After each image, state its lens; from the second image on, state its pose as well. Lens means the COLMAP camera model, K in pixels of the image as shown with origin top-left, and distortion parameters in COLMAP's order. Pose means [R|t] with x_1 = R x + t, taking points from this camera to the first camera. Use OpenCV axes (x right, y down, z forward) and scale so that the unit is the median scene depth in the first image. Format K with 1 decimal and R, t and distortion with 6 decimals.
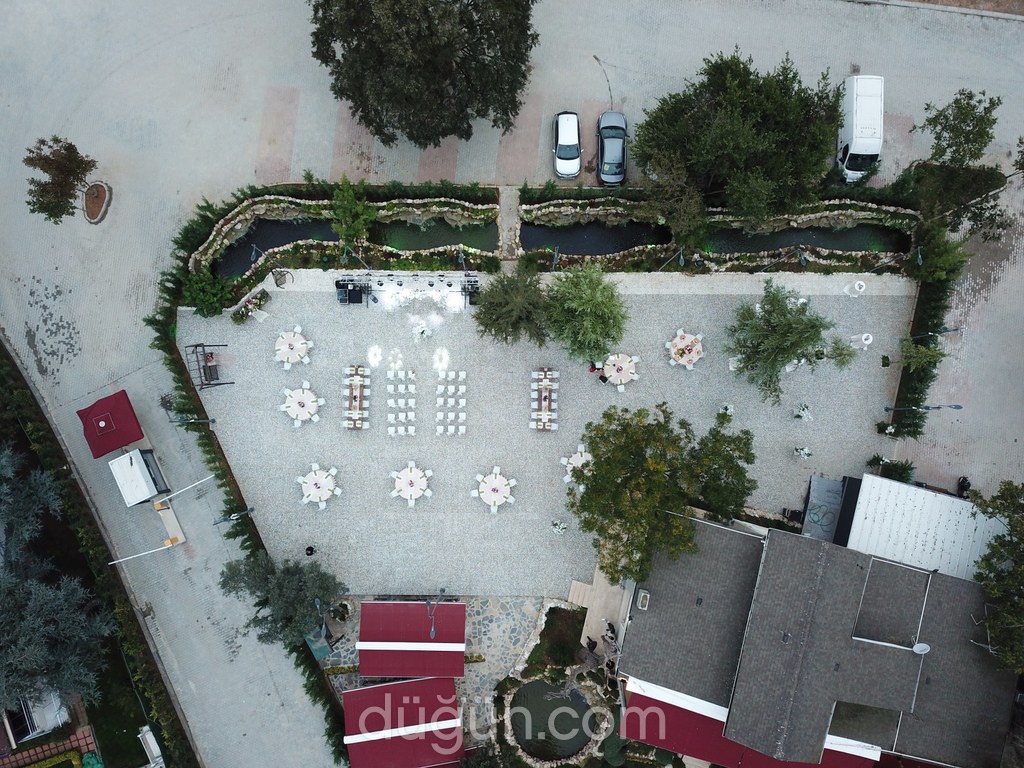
lens RADIAL K [[762.4, 0, 509.9], [0, 762.4, 362.0], [0, 0, 1]] dist [0.010256, 0.000917]
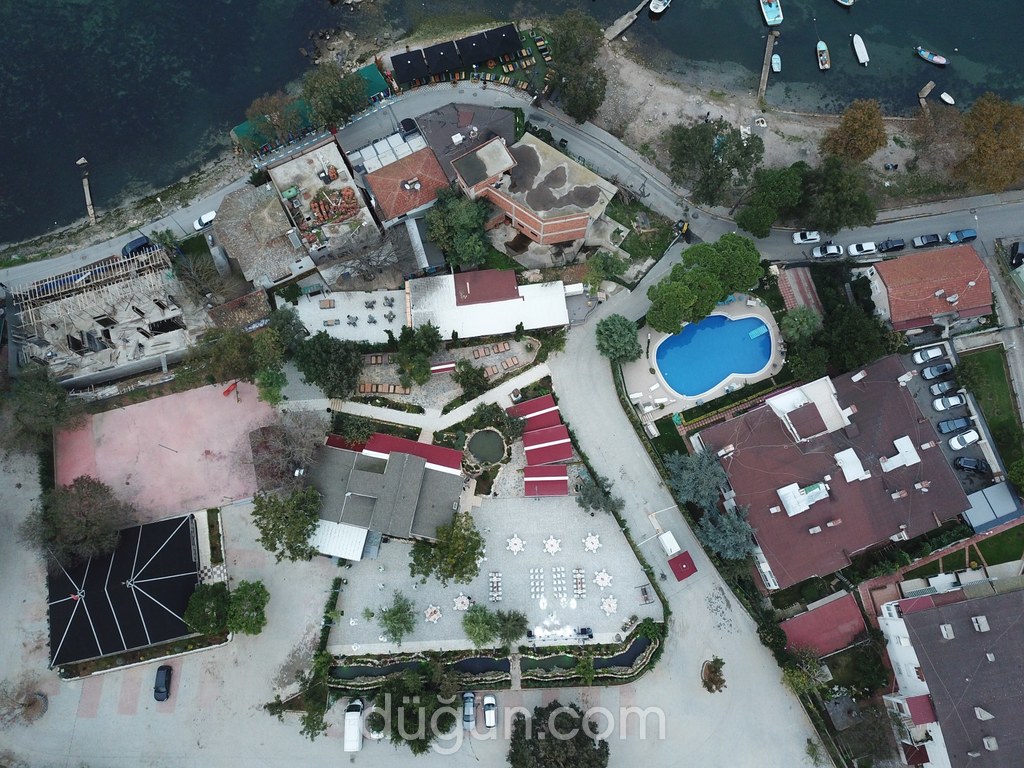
lens RADIAL K [[762.4, 0, 509.9], [0, 762.4, 362.0], [0, 0, 1]] dist [0.010256, 0.000917]
pose [[-0.998776, 0.048014, -0.011878, -0.001731], [-0.049131, -0.935364, 0.350258, -0.121371], [0.005707, 0.350413, 0.936578, -1.343611]]
